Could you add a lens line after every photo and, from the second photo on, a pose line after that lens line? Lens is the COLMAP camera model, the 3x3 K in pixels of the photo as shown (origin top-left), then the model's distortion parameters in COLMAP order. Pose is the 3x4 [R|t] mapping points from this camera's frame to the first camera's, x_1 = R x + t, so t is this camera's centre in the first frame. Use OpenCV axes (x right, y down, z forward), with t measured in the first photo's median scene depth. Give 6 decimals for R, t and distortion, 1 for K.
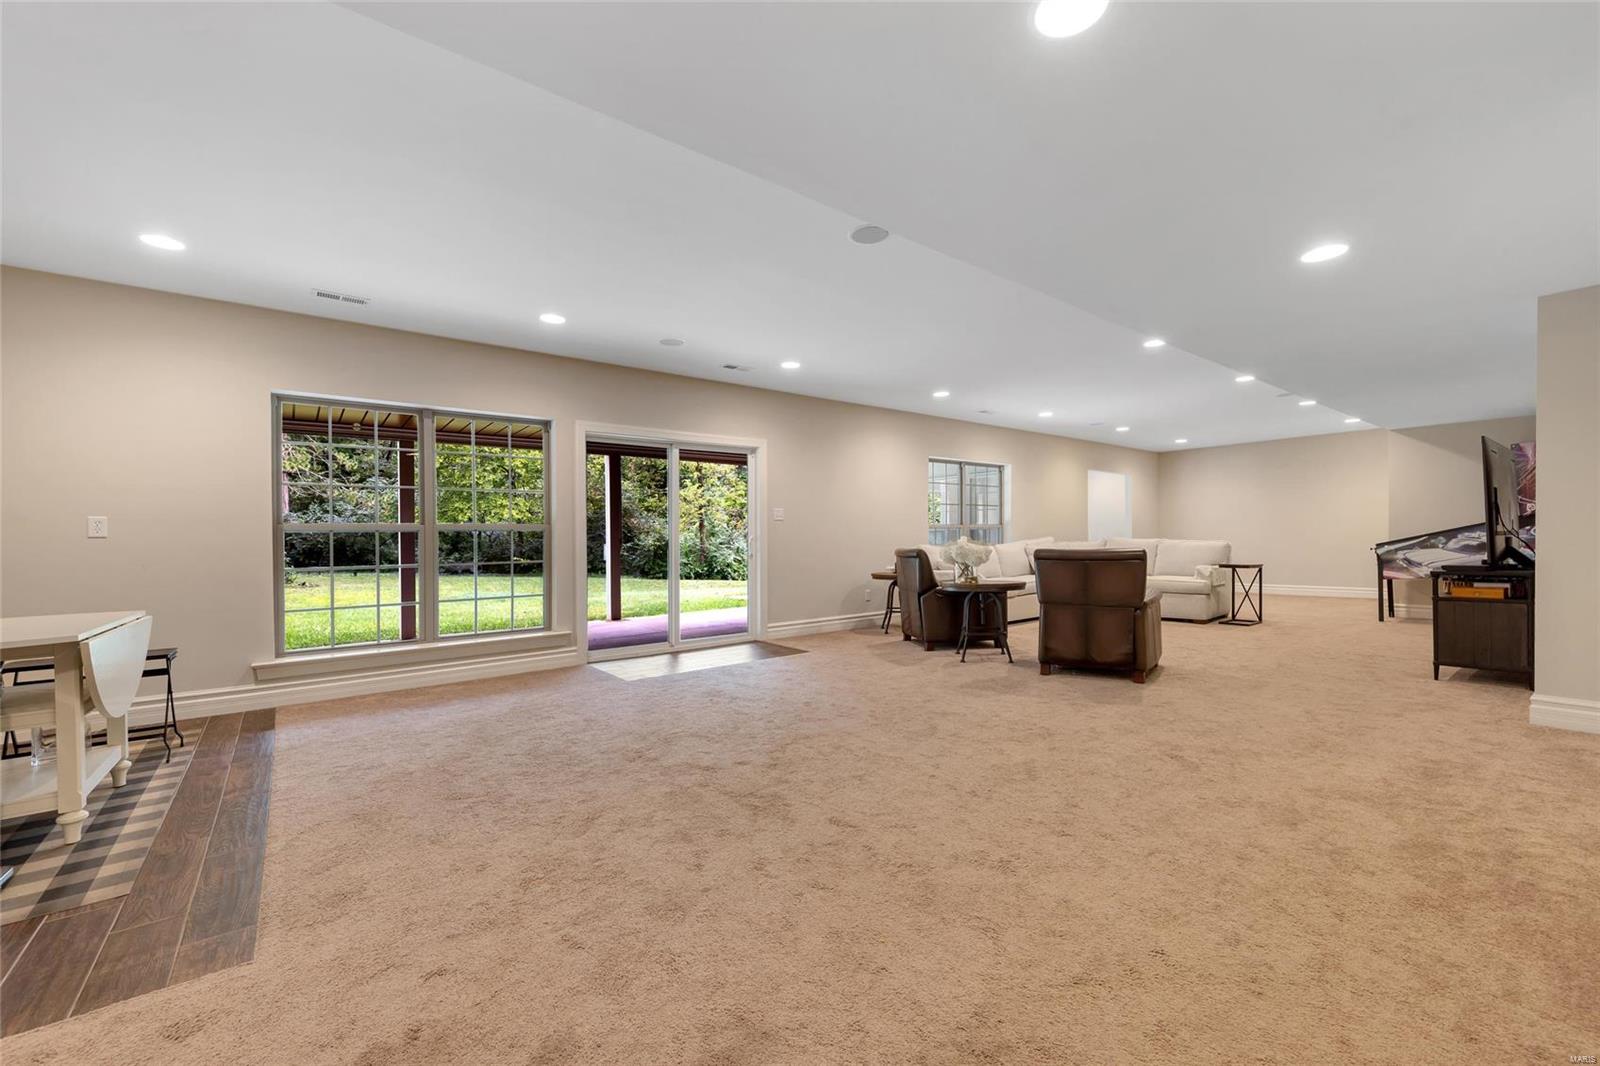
lens RADIAL K [[629.6, 0, 825.2], [0, 629.6, 541.6], [0, 0, 1]] dist [0.011433, -0.000397]
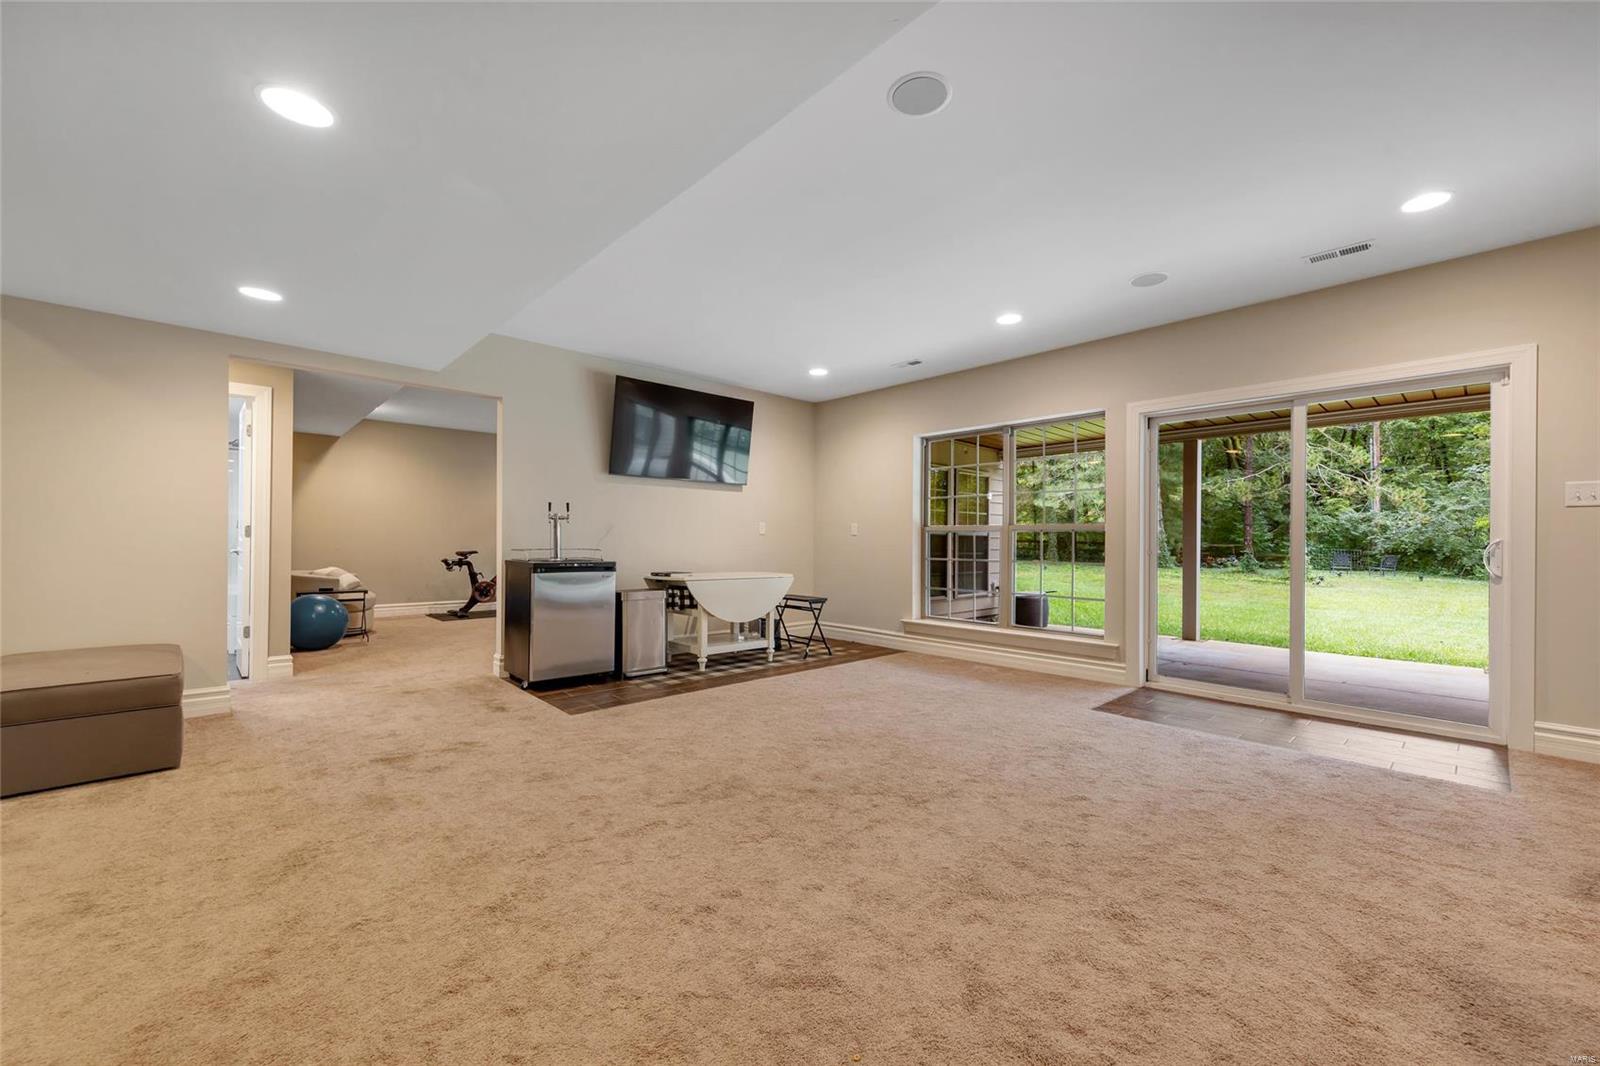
lens RADIAL K [[629.6, 0, 801.7], [0, 629.6, 531.7], [0, 0, 1]] dist [0.011433, -0.000397]
pose [[0.075180, -0.000349, -0.997170, 0.356609], [-0.012605, 0.999920, -0.001300, -0.006959], [0.997090, 0.012667, 0.075170, 0.398695]]
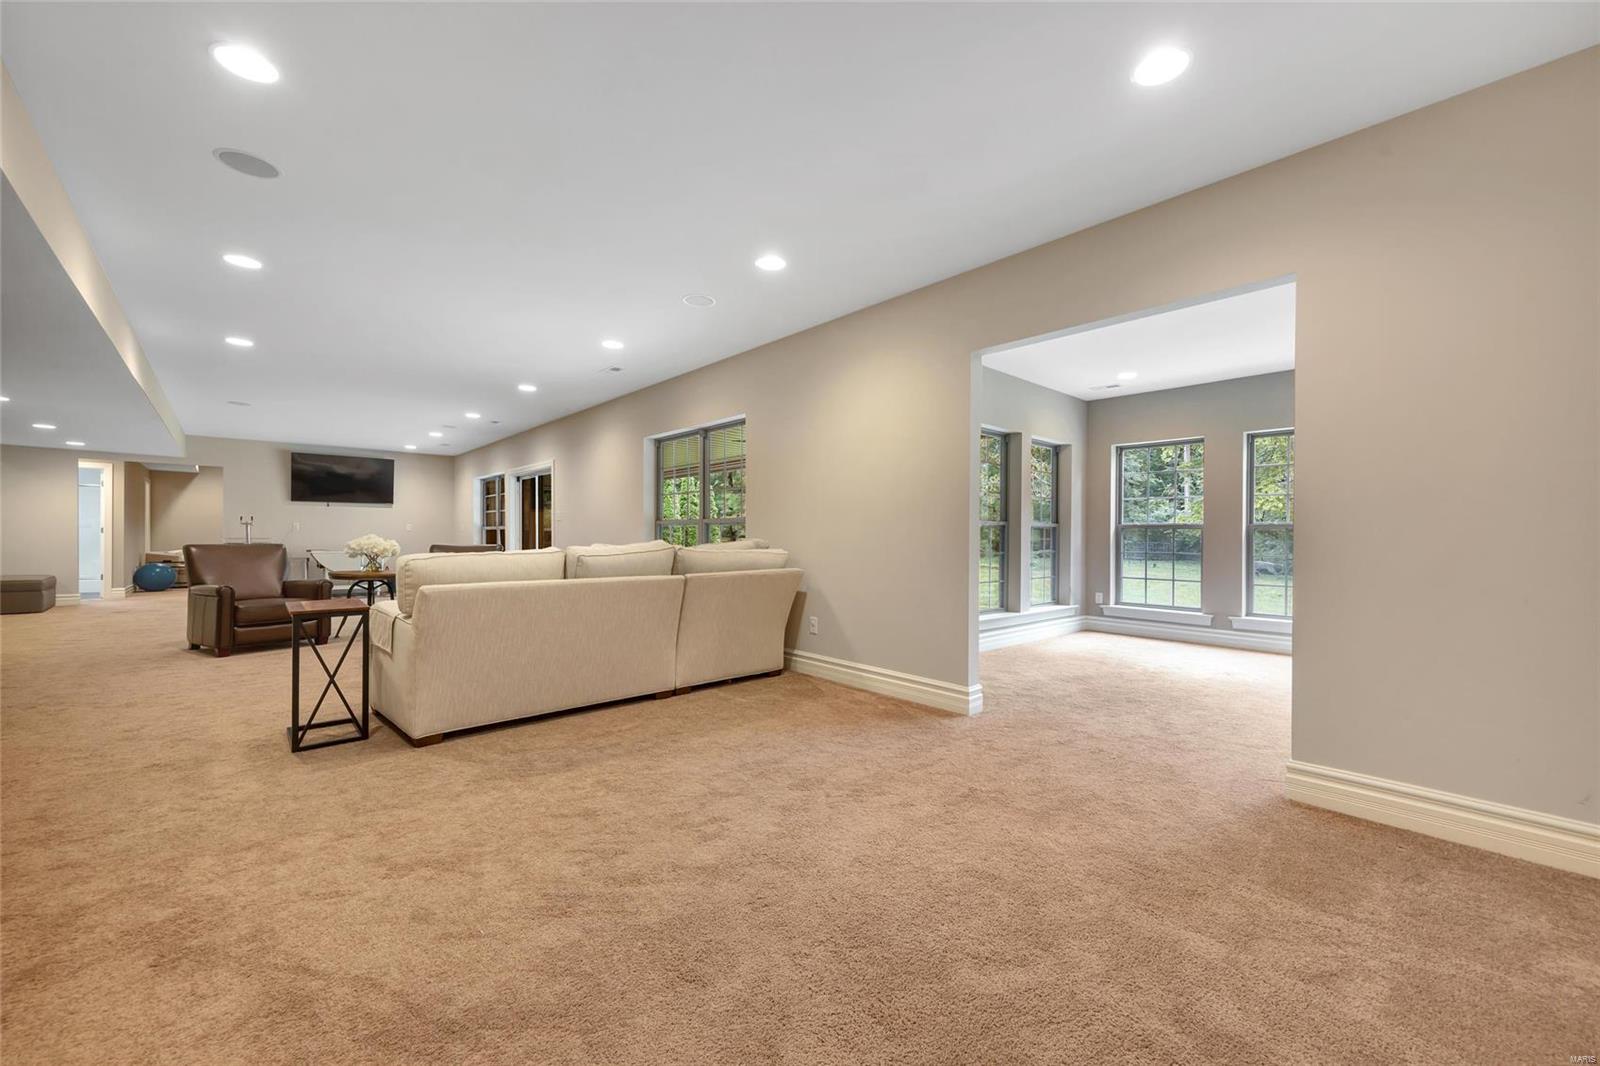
lens RADIAL K [[629.6, 0, 799.3], [0, 629.6, 535.7], [0, 0, 1]] dist [0.011433, -0.000397]
pose [[0.060558, 0.014137, -0.998065, 0.789211], [-0.010793, 0.999851, 0.013508, -0.016152], [0.998106, 0.009955, 0.060701, 0.900251]]
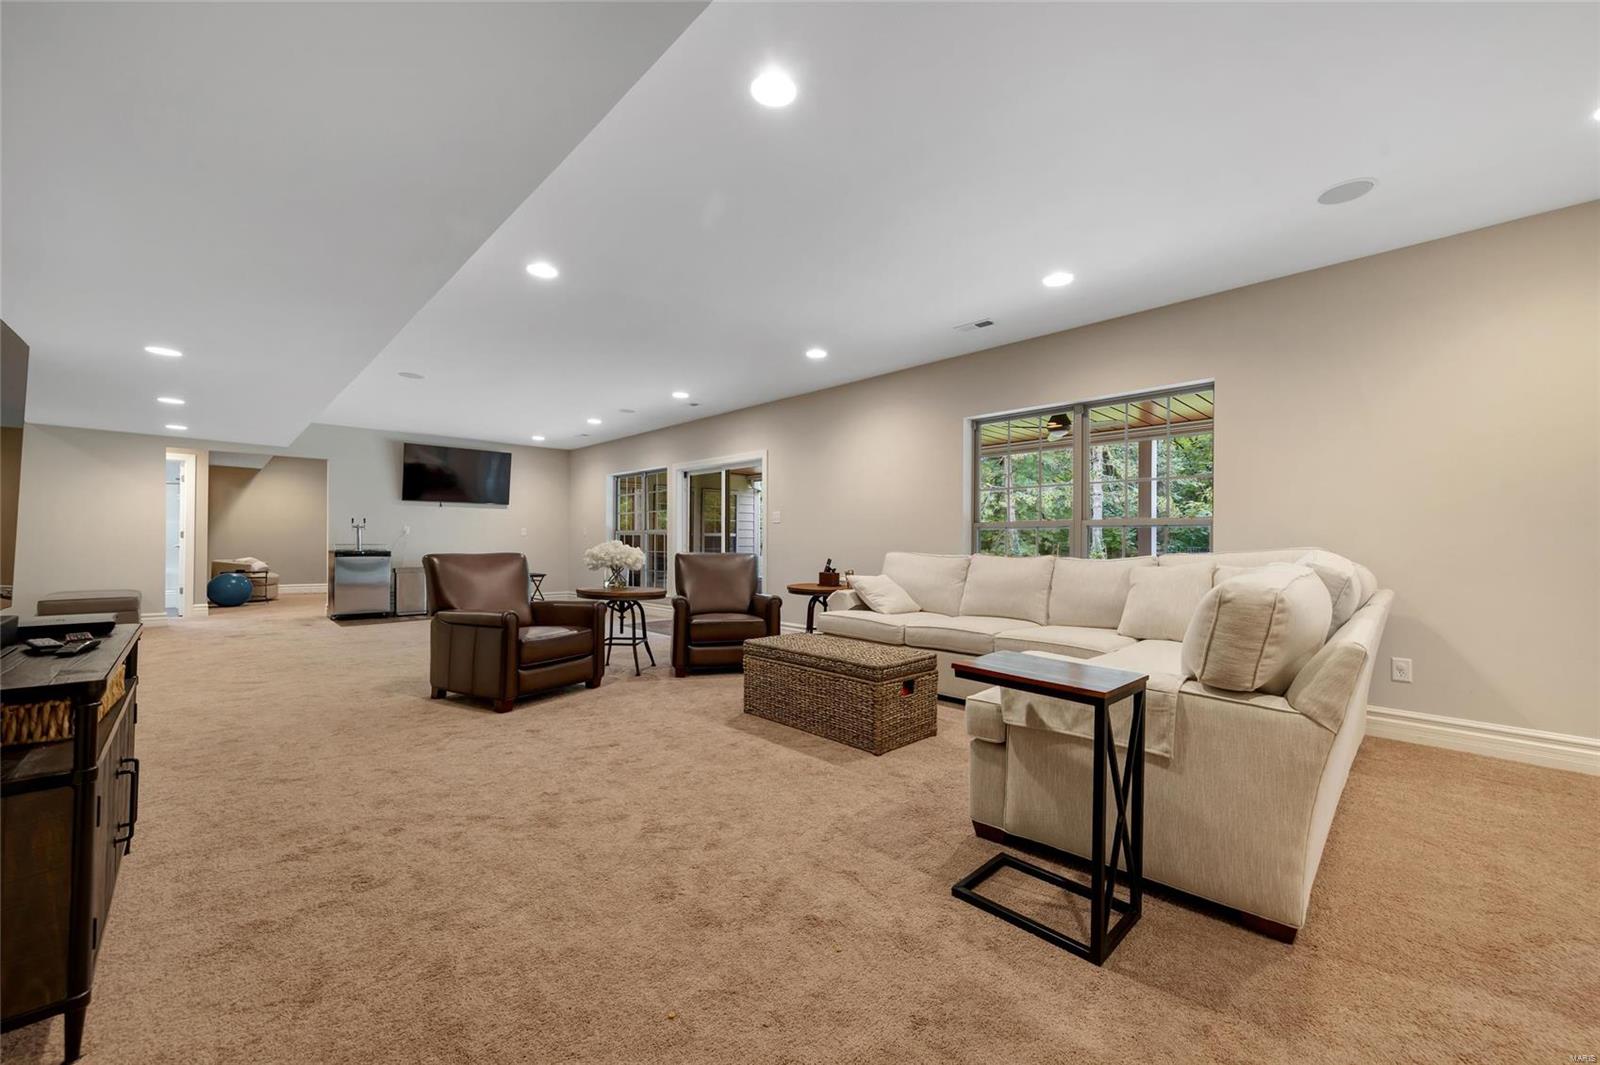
lens RADIAL K [[629.6, 0, 808.6], [0, 629.6, 538.8], [0, 0, 1]] dist [0.011433, -0.000397]
pose [[0.093730, 0.011347, -0.995533, 0.668544], [-0.011442, 0.999881, 0.010320, -0.012961], [0.995532, 0.010424, 0.093849, 0.678701]]
